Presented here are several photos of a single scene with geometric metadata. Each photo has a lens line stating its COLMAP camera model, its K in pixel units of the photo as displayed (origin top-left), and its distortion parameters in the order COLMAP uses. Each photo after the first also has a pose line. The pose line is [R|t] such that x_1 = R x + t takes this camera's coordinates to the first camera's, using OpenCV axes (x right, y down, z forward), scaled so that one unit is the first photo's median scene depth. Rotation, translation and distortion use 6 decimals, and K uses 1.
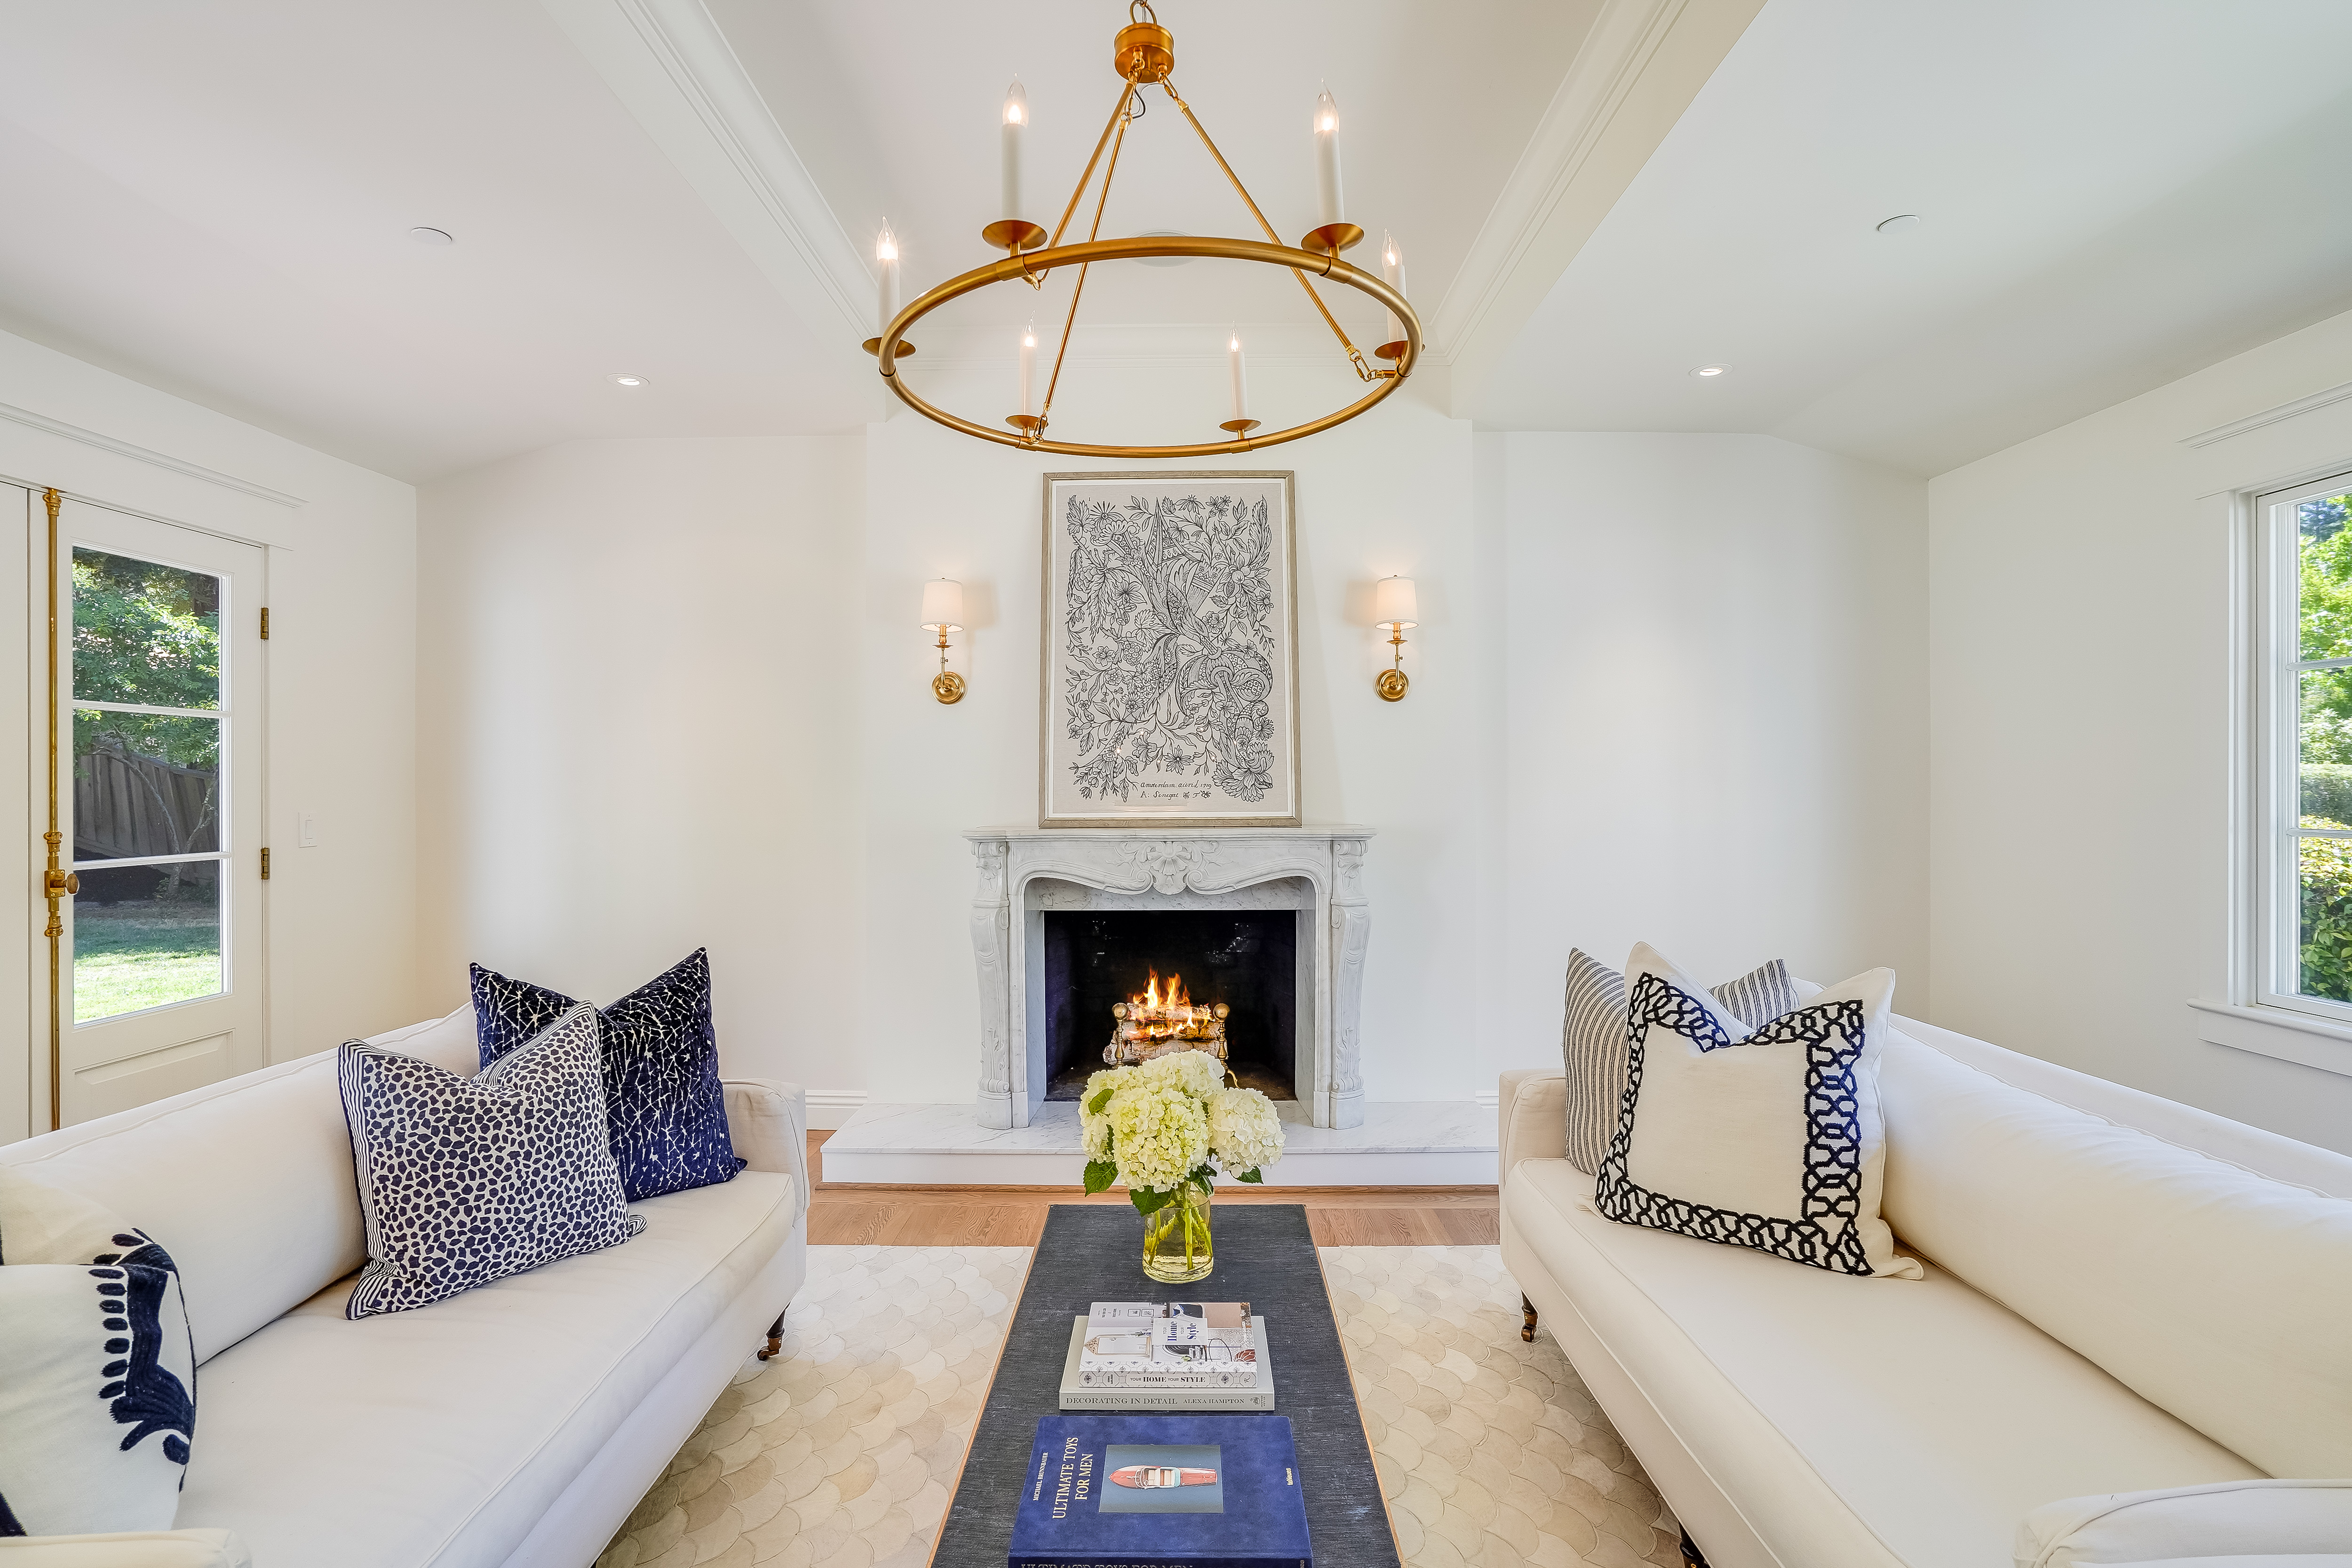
lens RADIAL K [[1079.8, 0, 1191.7], [0, 1079.8, 767.9], [0, 0, 1]] dist [-0.049925, 0.021500]
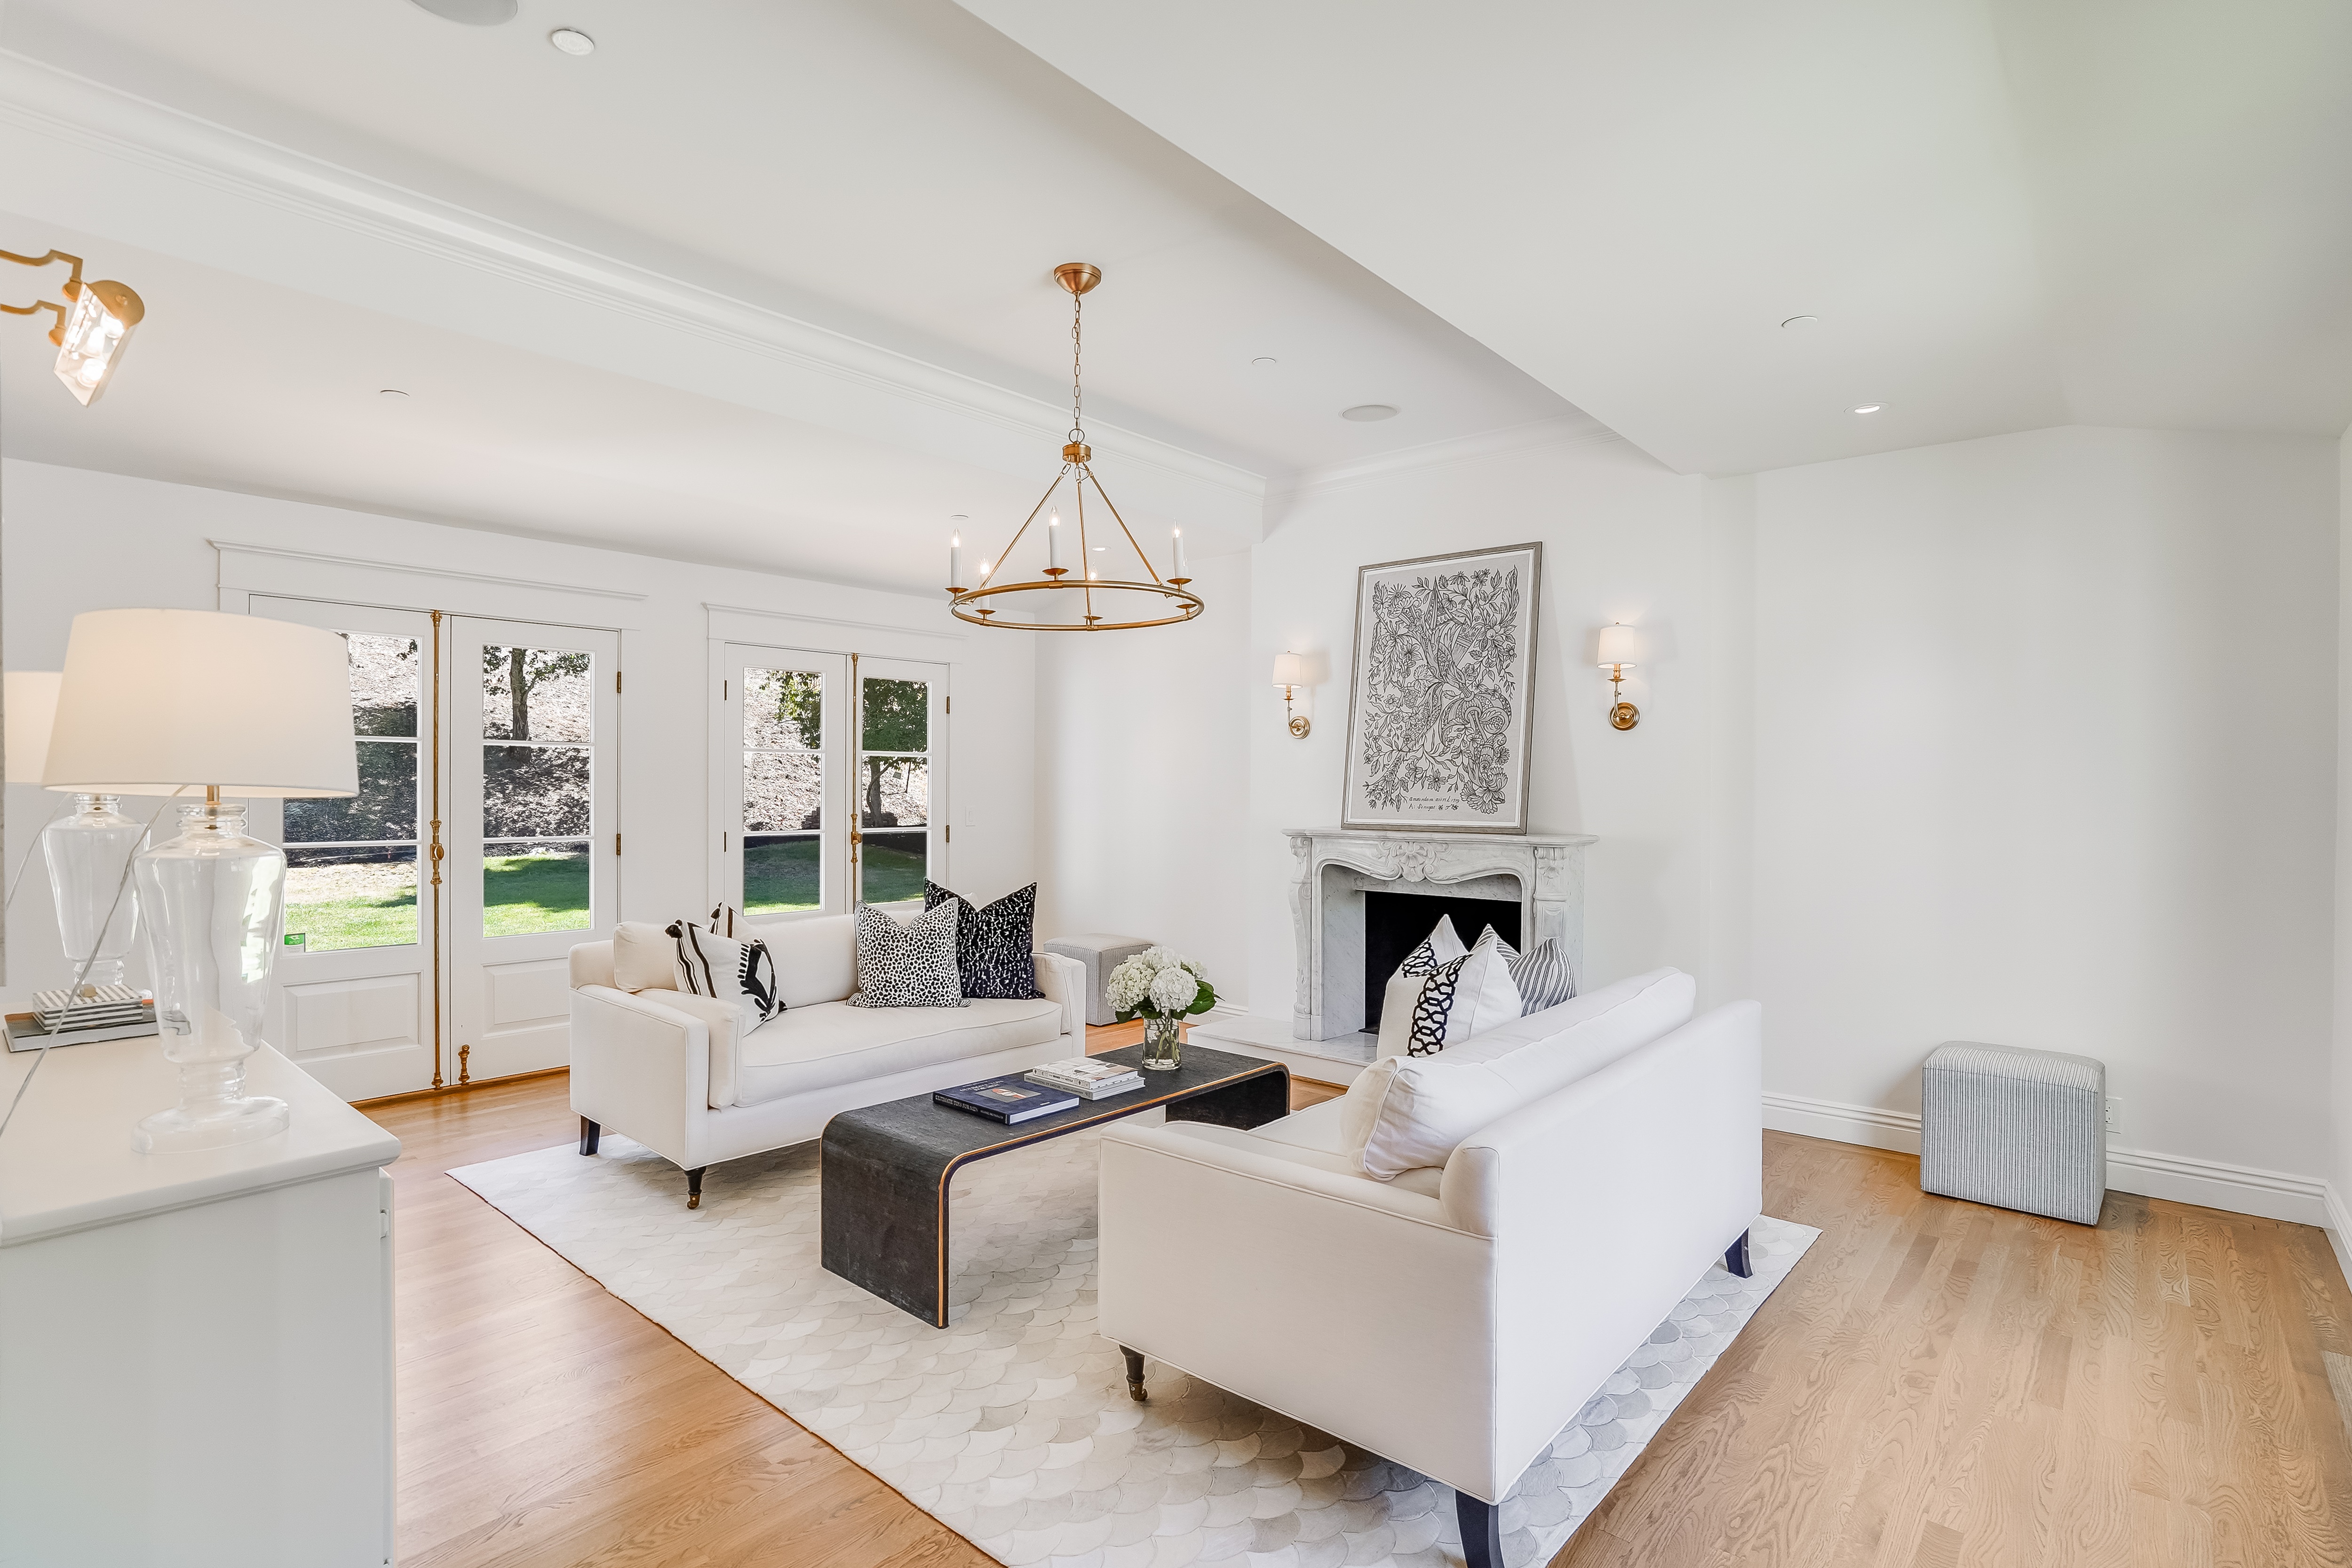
lens RADIAL K [[1079.8, 0, 1191.7], [0, 1079.8, 767.9], [0, 0, 1]] dist [-0.049925, 0.021500]
pose [[0.784489, -0.000510, -0.620142, 0.559878], [-0.000486, 0.999999, -0.001438, -0.020098], [0.620142, 0.001430, 0.784488, -0.201331]]
